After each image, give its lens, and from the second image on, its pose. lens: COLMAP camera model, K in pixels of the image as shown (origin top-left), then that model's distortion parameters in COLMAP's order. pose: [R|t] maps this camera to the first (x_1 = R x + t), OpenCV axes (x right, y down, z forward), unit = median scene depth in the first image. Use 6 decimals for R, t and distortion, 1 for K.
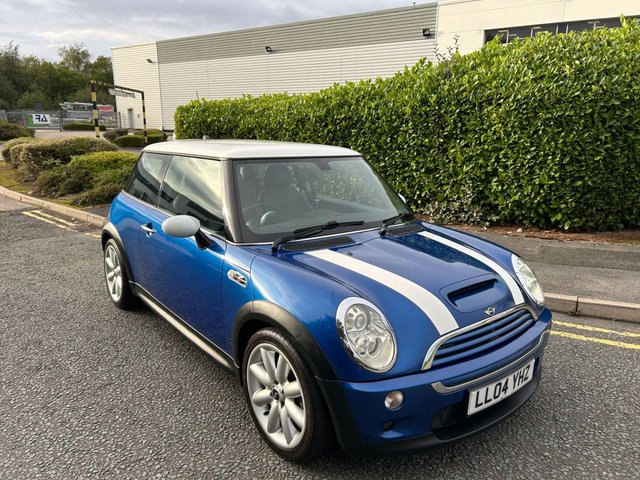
lens RADIAL K [[481.4, 0, 320.0], [0, 481.4, 240.0], [0, 0, 1]] dist [0.042359, -0.032505]
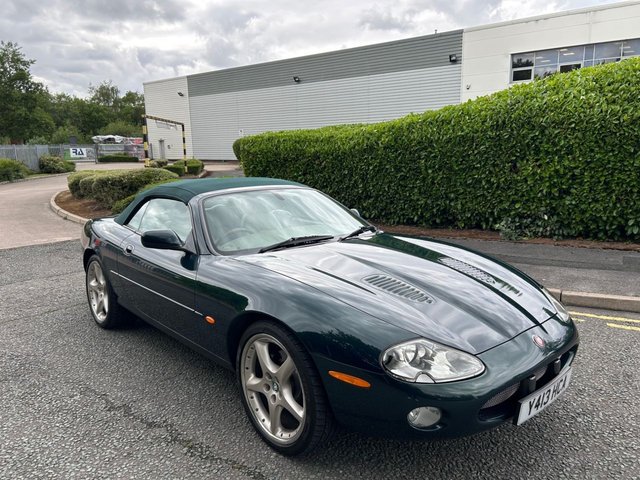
lens RADIAL K [[481.4, 0, 320.0], [0, 481.4, 240.0], [0, 0, 1]] dist [0.042359, -0.032505]
pose [[0.999065, -0.020826, -0.037890, -0.124866], [0.018864, 0.998499, -0.051426, 0.013356], [0.038904, 0.050663, 0.997958, -0.060689]]
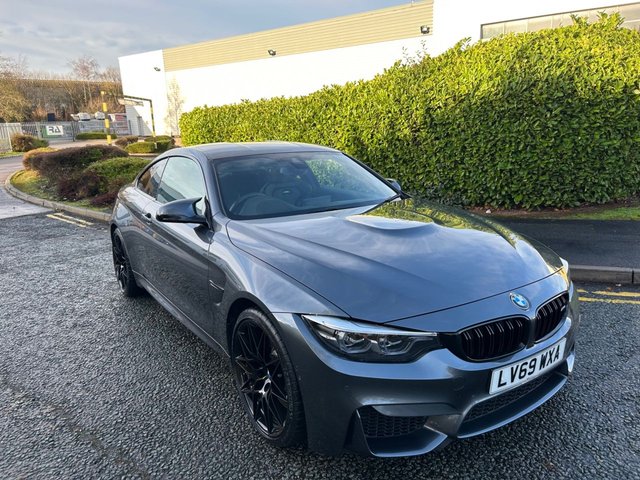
lens RADIAL K [[480.4, 0, 318.6], [0, 480.4, 239.1], [0, 0, 1]] dist [0.057667, -0.051666]
pose [[0.998953, -0.036553, -0.027521, 0.046073], [0.036535, 0.999332, -0.001172, 0.027390], [0.027545, 0.000166, 0.999621, -0.113355]]
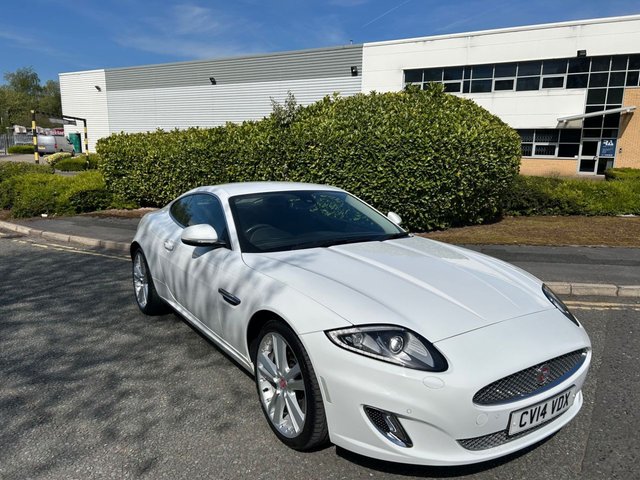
lens RADIAL K [[480.4, 0, 318.6], [0, 480.4, 239.1], [0, 0, 1]] dist [0.057667, -0.051666]
pose [[0.996831, -0.004763, 0.079403, 0.213557], [0.008762, 0.998706, -0.050088, 0.055067], [-0.079062, 0.050625, 0.995583, -0.323496]]
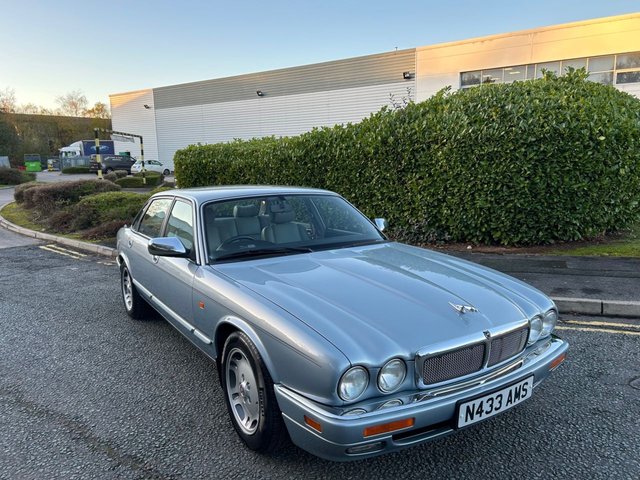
lens RADIAL K [[480.4, 0, 318.6], [0, 480.4, 239.1], [0, 0, 1]] dist [0.057667, -0.051666]
pose [[0.999613, -0.026693, 0.007811, 0.032907], [0.027209, 0.996746, -0.075881, 0.035776], [-0.005760, 0.076064, 0.997086, -0.158221]]
